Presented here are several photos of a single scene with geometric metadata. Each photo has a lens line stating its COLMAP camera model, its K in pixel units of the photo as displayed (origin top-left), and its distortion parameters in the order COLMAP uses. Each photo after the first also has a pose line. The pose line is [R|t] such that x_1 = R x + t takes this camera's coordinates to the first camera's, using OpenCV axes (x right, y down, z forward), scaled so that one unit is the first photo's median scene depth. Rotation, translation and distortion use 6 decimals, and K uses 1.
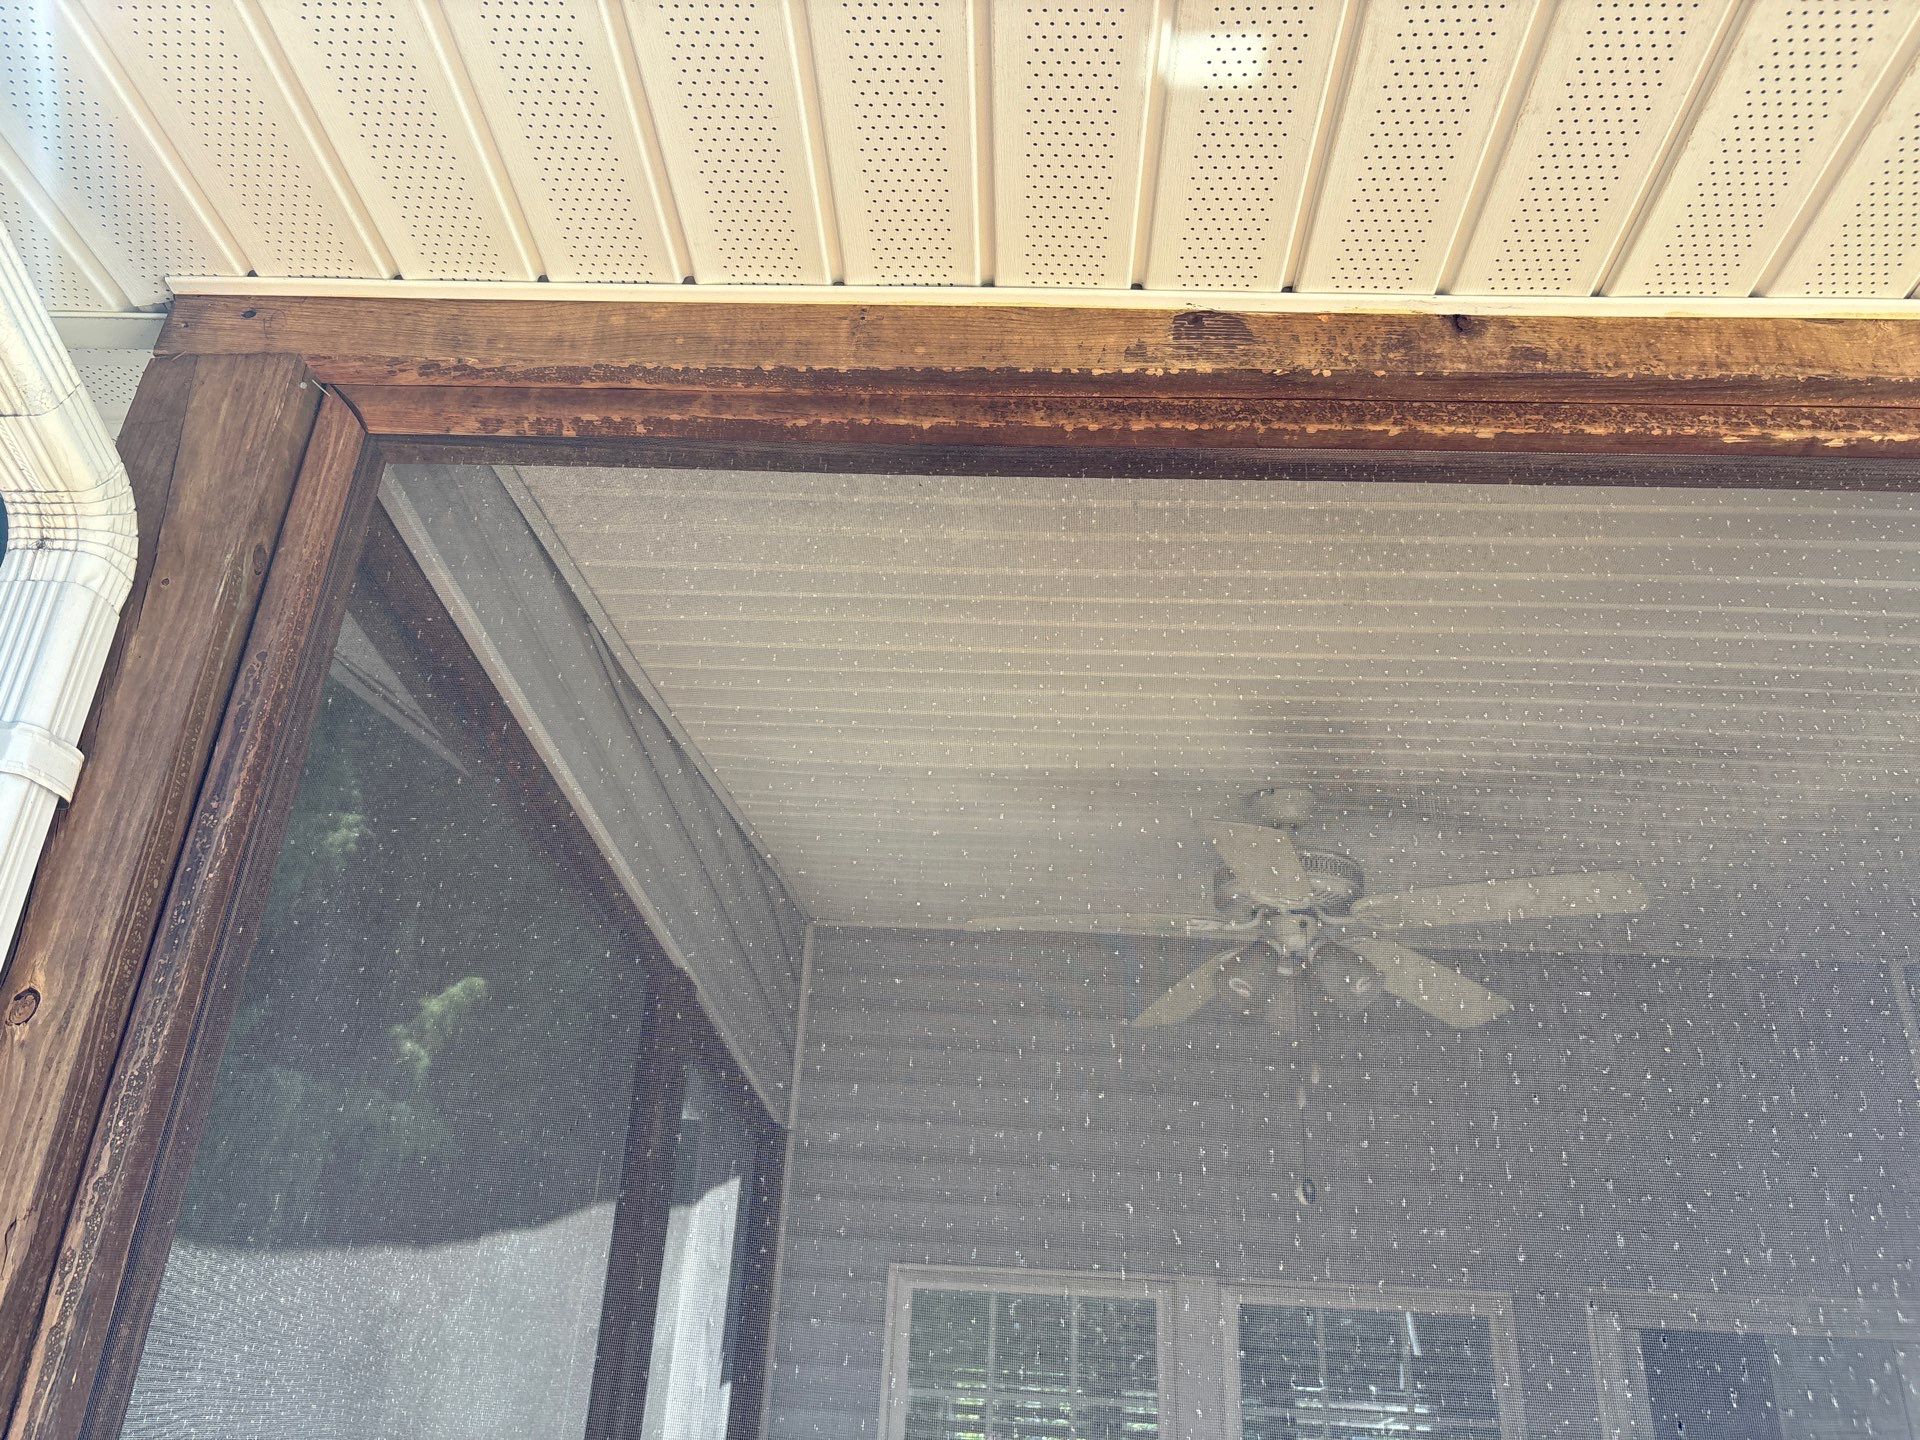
lens RADIAL K [[1431.4, 0, 960.0], [0, 1431.4, 720.0], [0, 0, 1]] dist [0.079982, -0.103977]
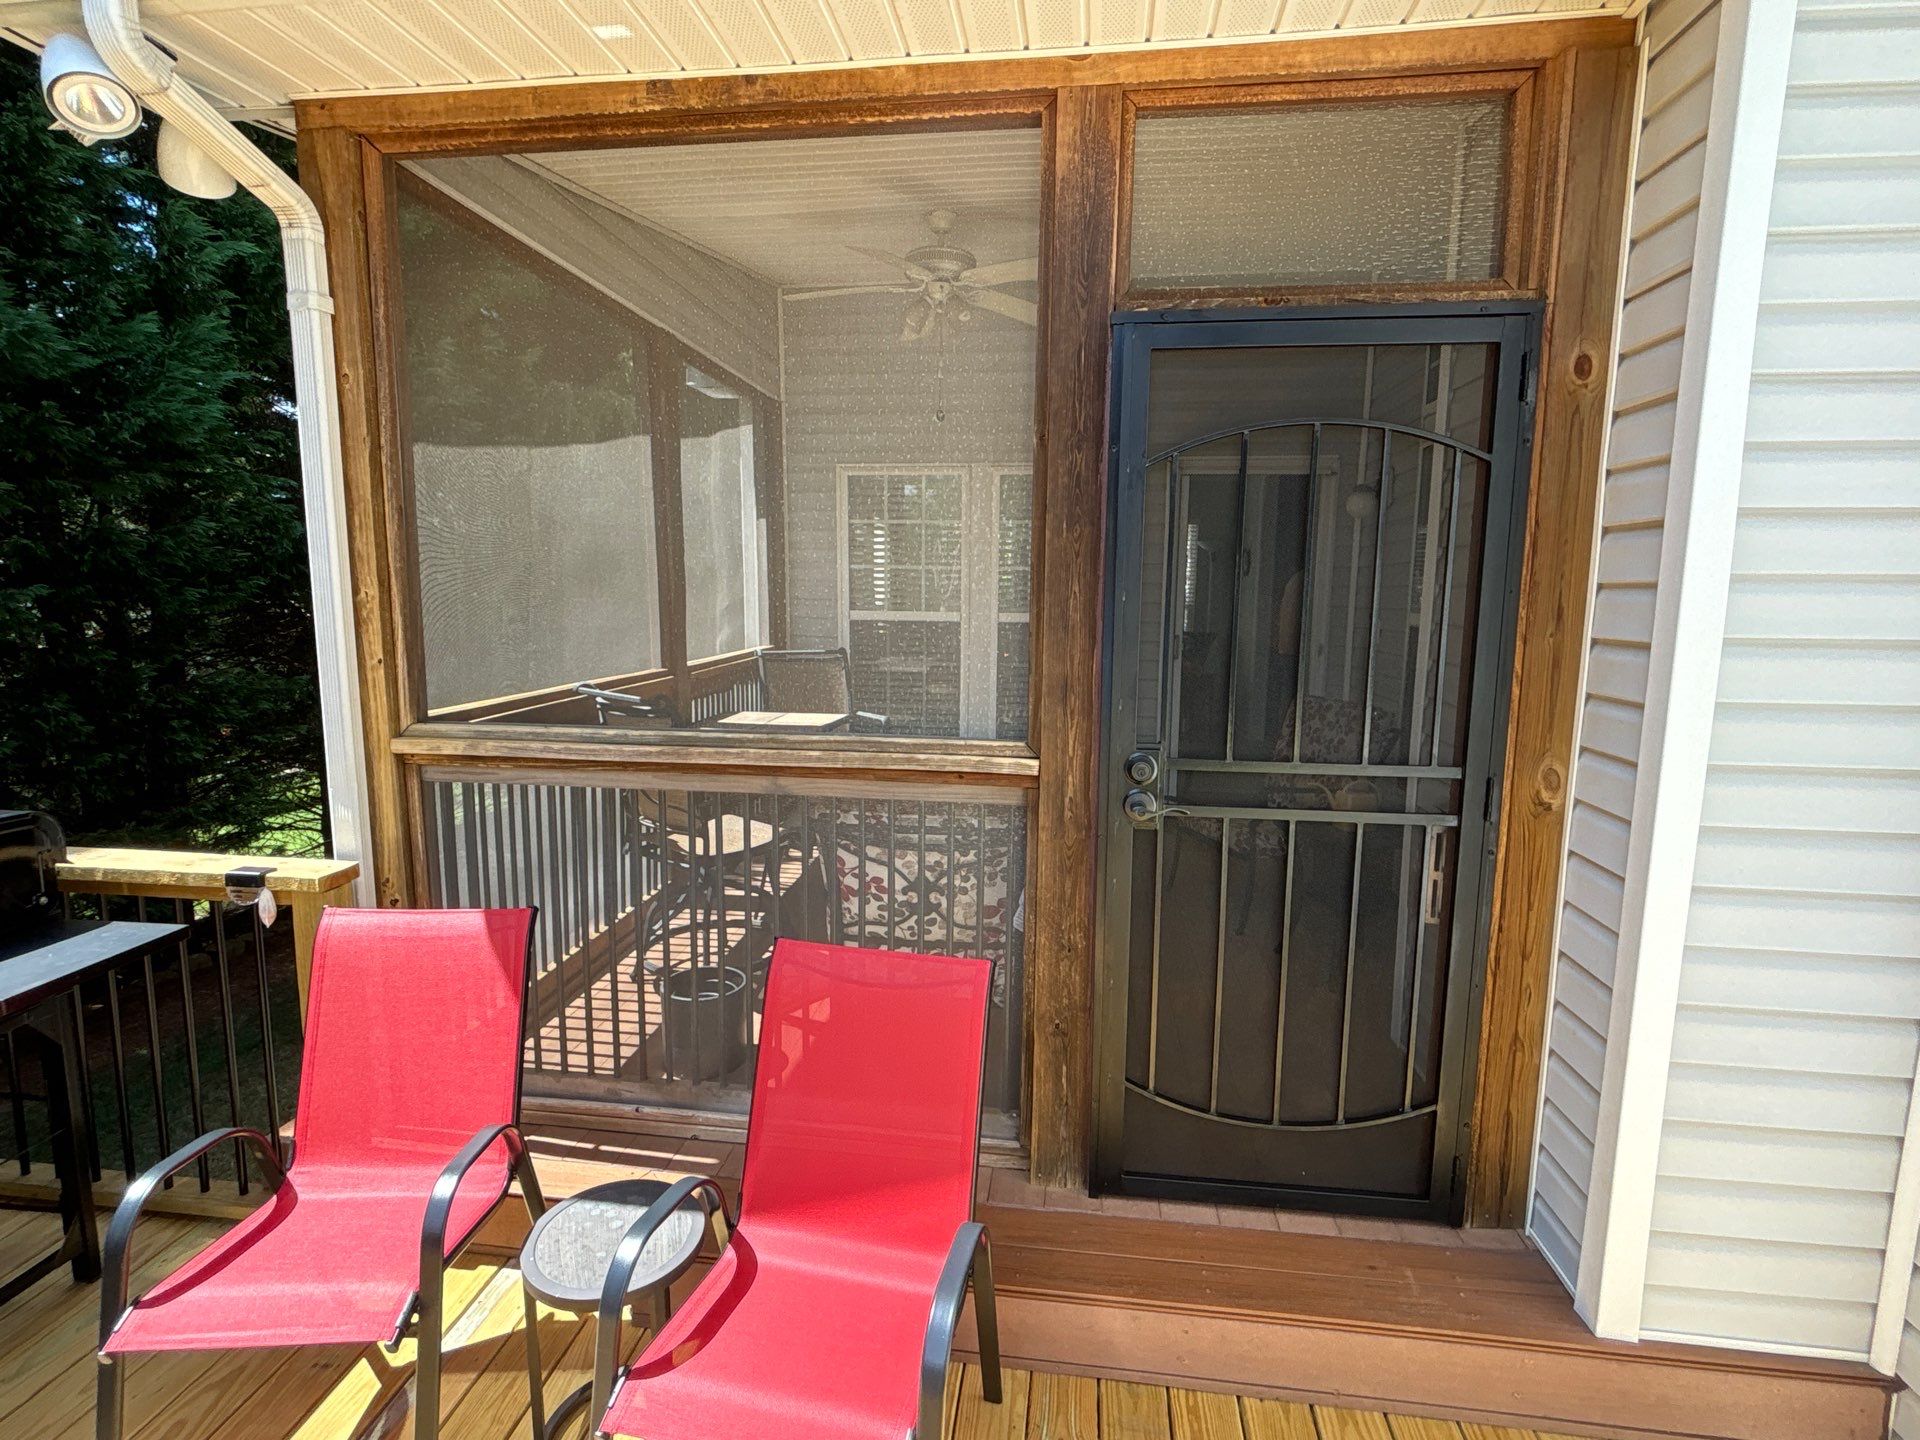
lens RADIAL K [[1105.8, 0, 979.5], [0, 1105.8, 759.6], [0, 0, 1]] dist [-0.058614, 0.042188]
pose [[0.991465, -0.019414, -0.128918, 0.984083], [0.087885, 0.829921, 0.550915, -0.298274], [0.096296, -0.557543, 0.824544, -1.238889]]
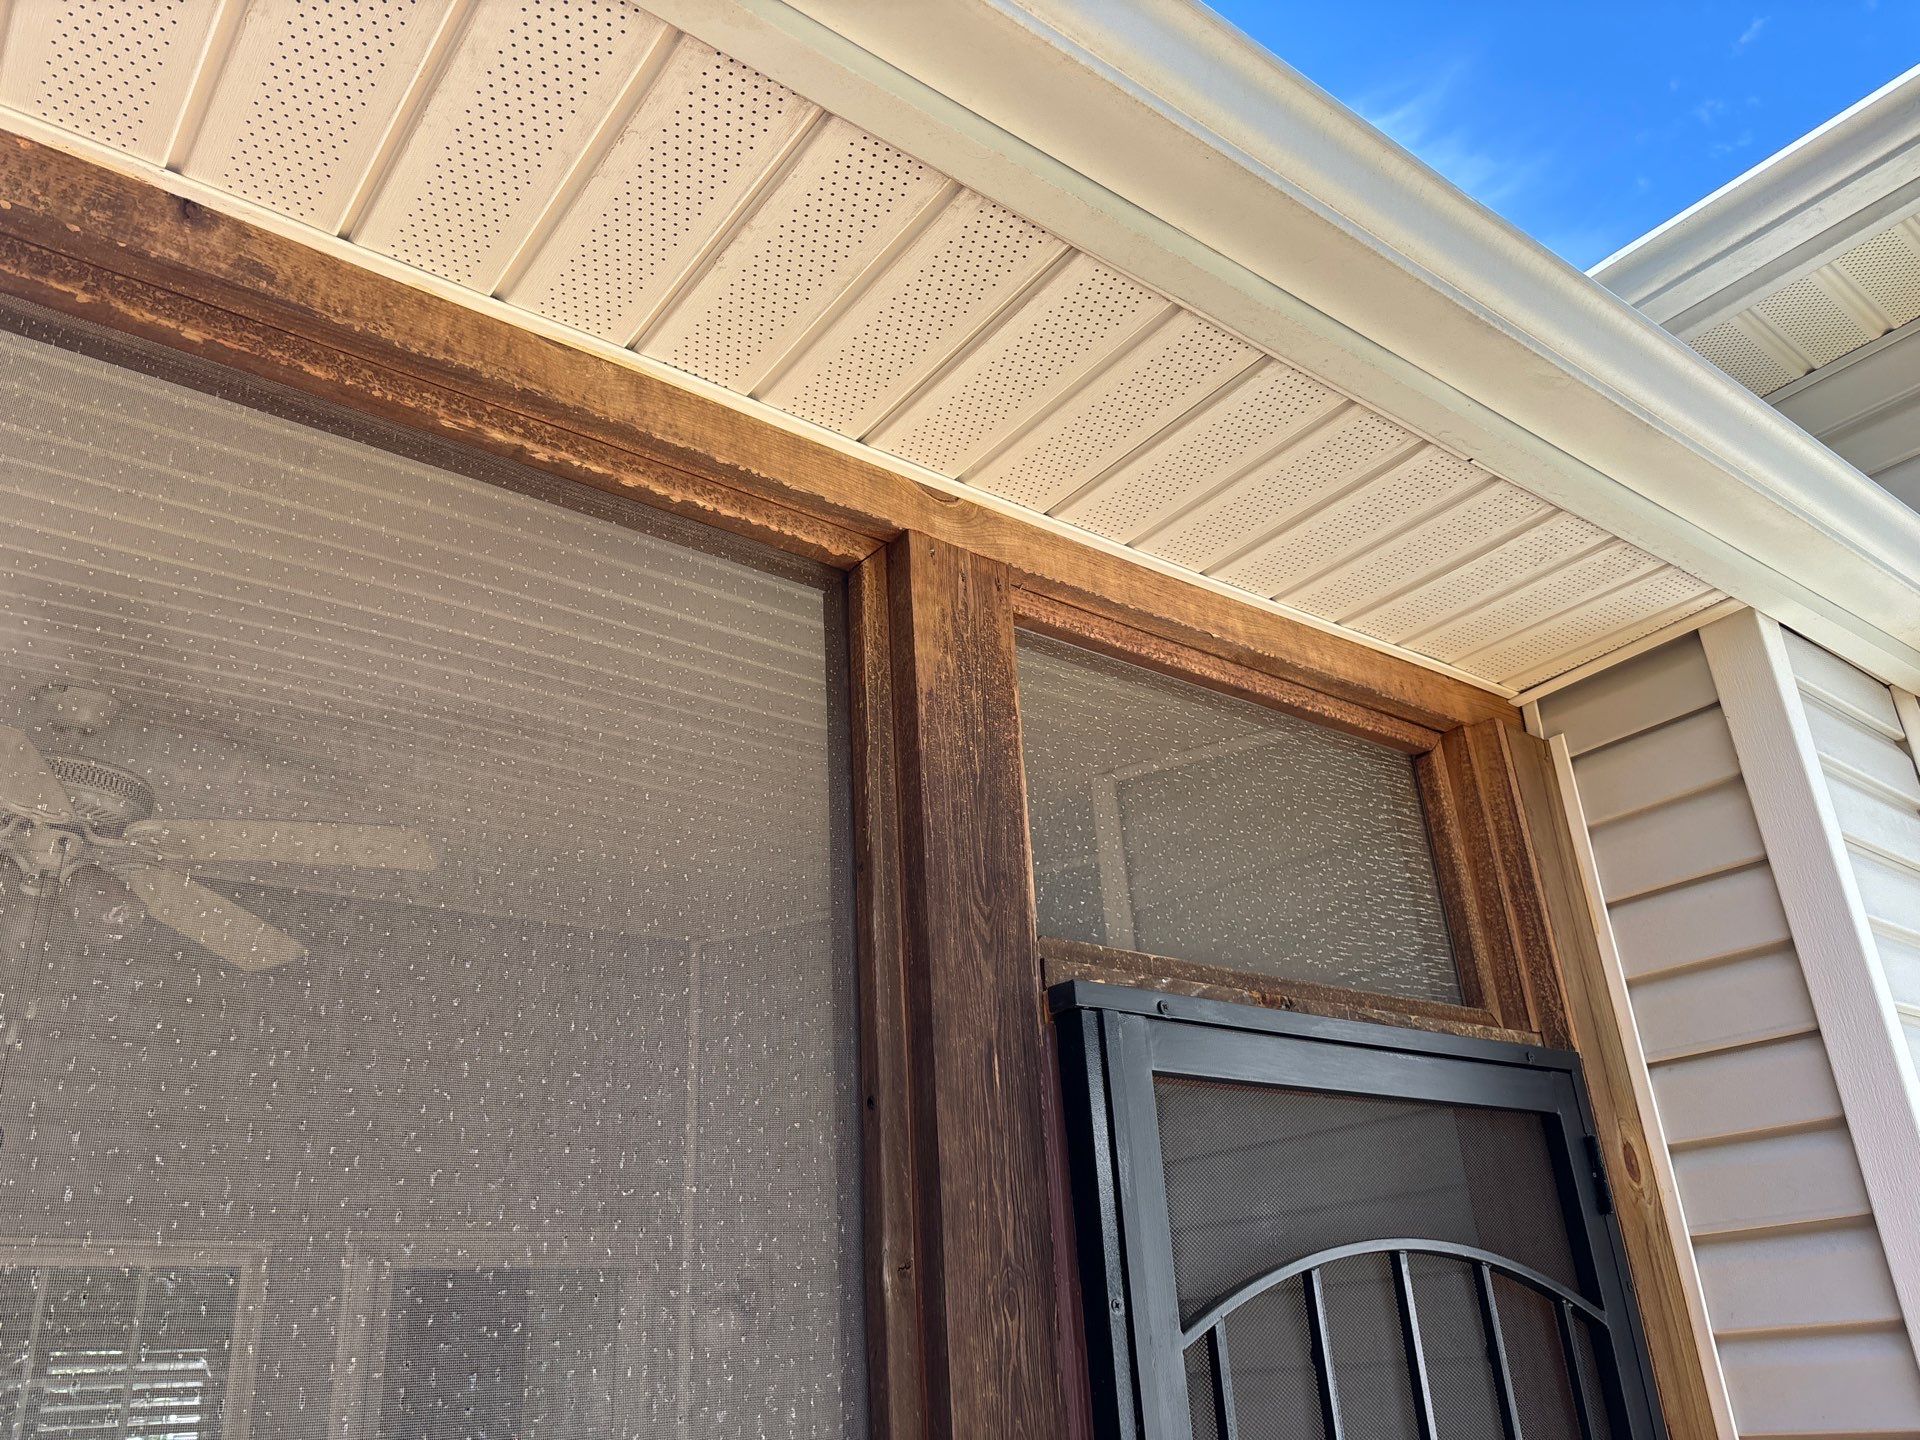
lens RADIAL K [[1431.4, 0, 960.0], [0, 1431.4, 720.0], [0, 0, 1]] dist [0.079982, -0.103977]
pose [[0.770686, 0.180508, 0.611114, 0.218478], [-0.202791, 0.978655, -0.033327, -0.025709], [-0.604085, -0.098244, 0.790841, -0.057796]]
